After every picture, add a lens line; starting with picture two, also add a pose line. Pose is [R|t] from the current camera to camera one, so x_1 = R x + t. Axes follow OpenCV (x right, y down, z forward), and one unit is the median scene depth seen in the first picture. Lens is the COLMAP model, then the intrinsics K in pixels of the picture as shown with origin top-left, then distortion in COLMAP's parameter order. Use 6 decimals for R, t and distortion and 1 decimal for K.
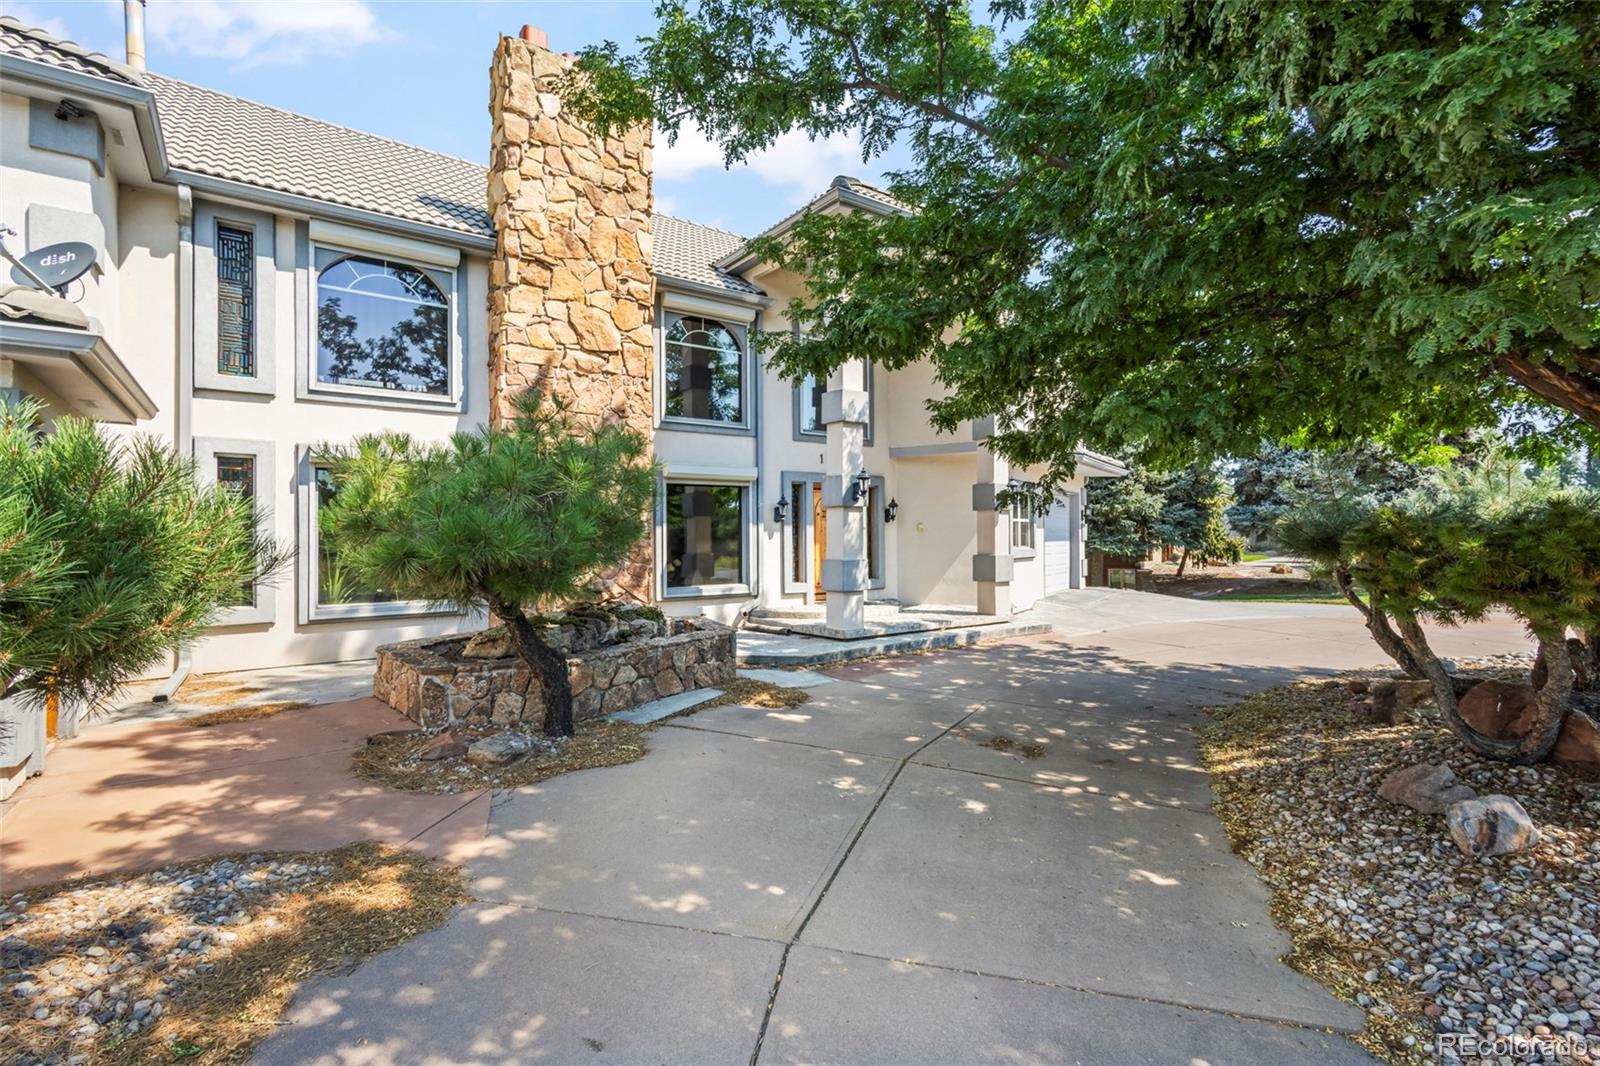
lens RADIAL K [[728.0, 0, 805.6], [0, 728.0, 532.1], [0, 0, 1]] dist [-0.002664, -0.001596]
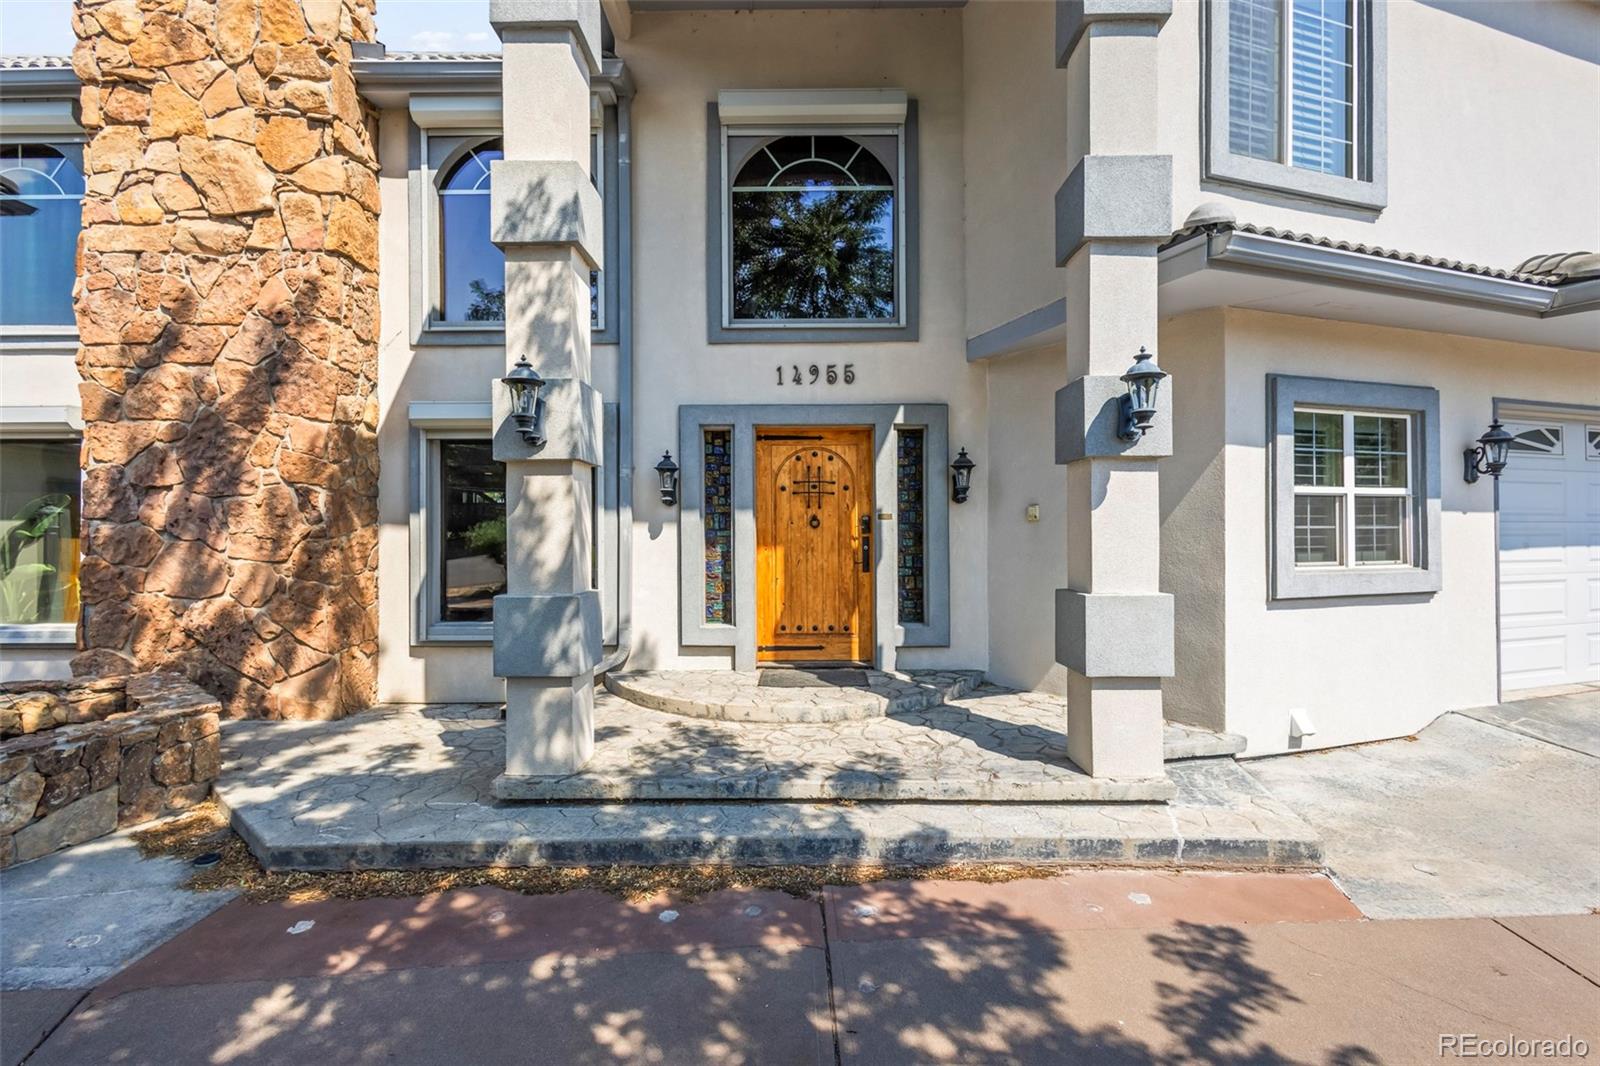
lens RADIAL K [[728.0, 0, 794.4], [0, 728.0, 534.8], [0, 0, 1]] dist [-0.002664, -0.001596]
pose [[0.806675, 0.007692, -0.590945, 0.419469], [0.000738, 0.999901, 0.014023, -0.000314], [0.590995, -0.011748, 0.806590, 0.789444]]
